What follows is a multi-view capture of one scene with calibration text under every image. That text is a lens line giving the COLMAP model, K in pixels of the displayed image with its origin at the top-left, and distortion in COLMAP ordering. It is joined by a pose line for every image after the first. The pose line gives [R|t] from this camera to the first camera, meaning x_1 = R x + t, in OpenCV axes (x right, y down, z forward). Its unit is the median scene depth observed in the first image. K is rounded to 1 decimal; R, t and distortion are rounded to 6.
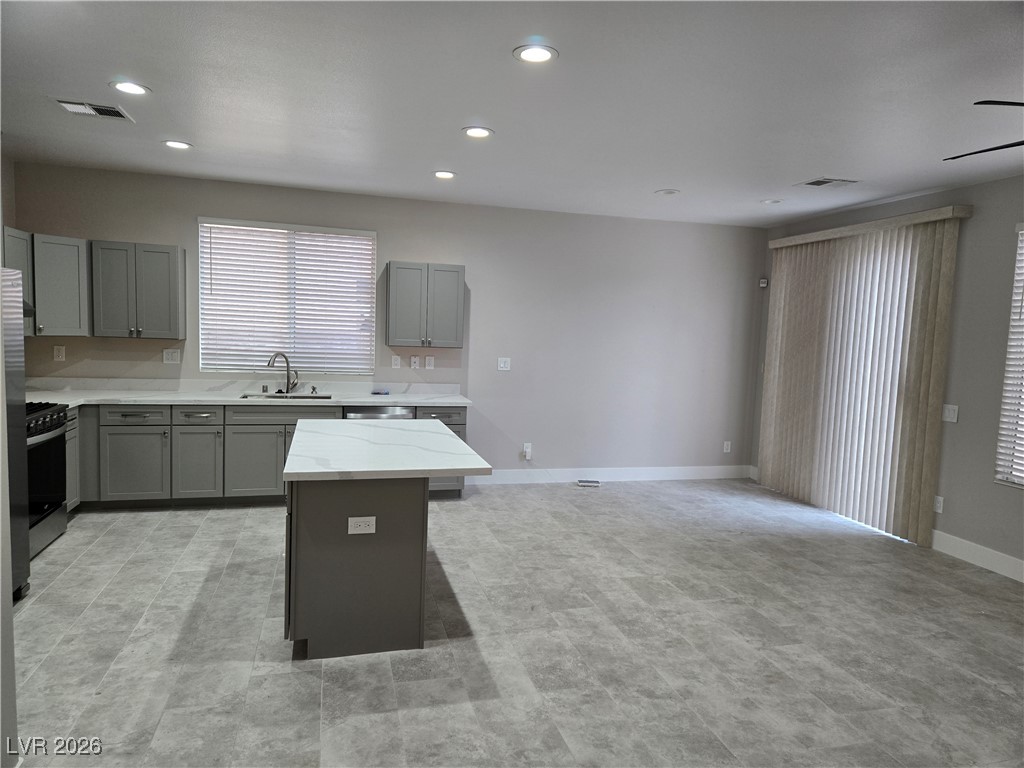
lens RADIAL K [[676.5, 0, 519.5], [0, 676.5, 389.4], [0, 0, 1]] dist [0.084163, -0.080700]
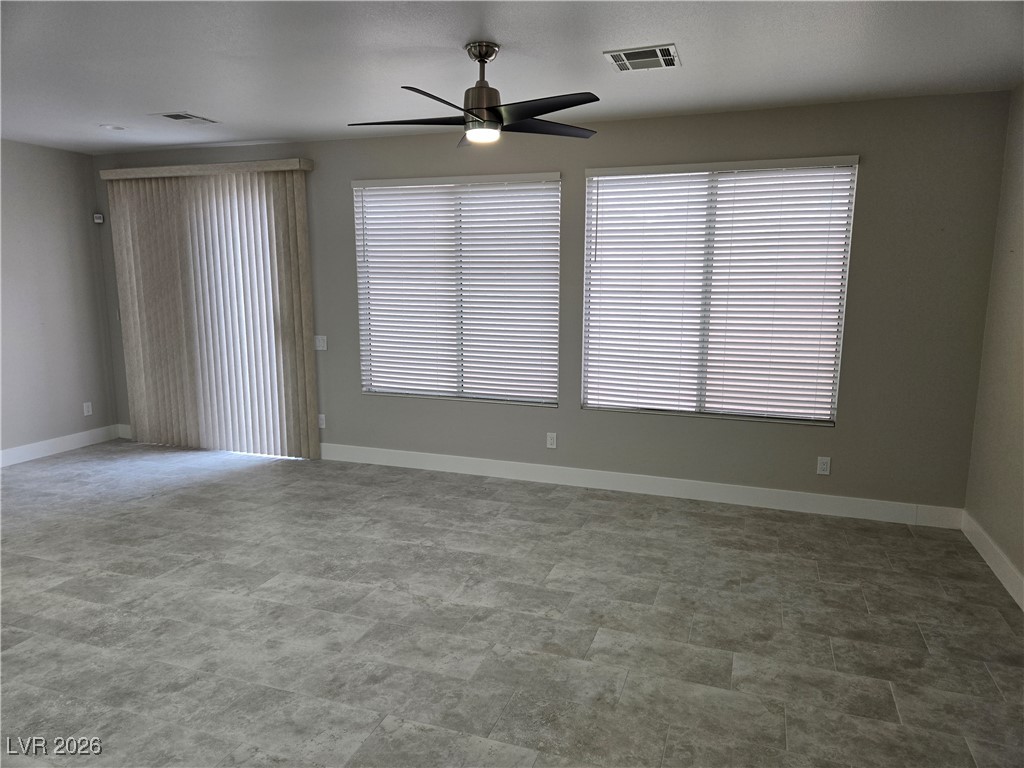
lens RADIAL K [[676.5, 0, 519.5], [0, 676.5, 389.4], [0, 0, 1]] dist [0.084163, -0.080700]
pose [[0.567196, -0.167556, 0.806358, -0.142974], [0.092887, 0.985853, 0.139517, -0.019136], [-0.818328, -0.004234, 0.574736, 0.066394]]
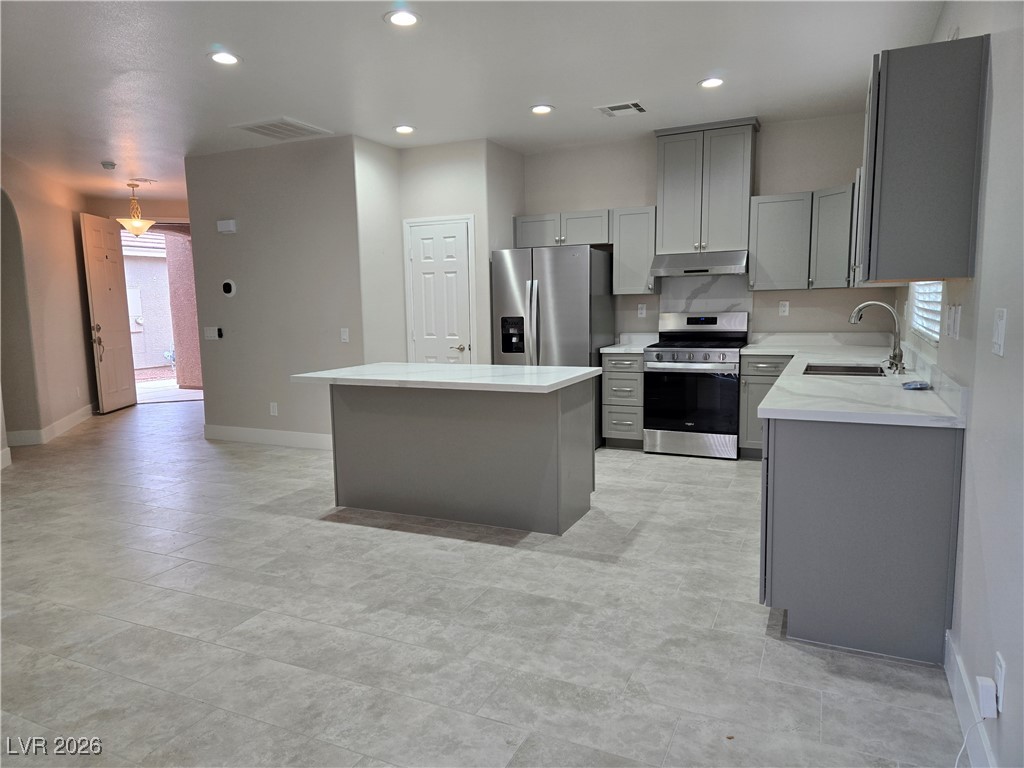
lens RADIAL K [[678.4, 0, 506.4], [0, 678.4, 393.7], [0, 0, 1]] dist [0.092418, -0.085217]
pose [[-0.649501, 0.076277, -0.756525, 0.460004], [-0.076815, 0.983283, 0.165088, -0.063659], [0.756470, 0.165337, -0.632784, 1.478240]]
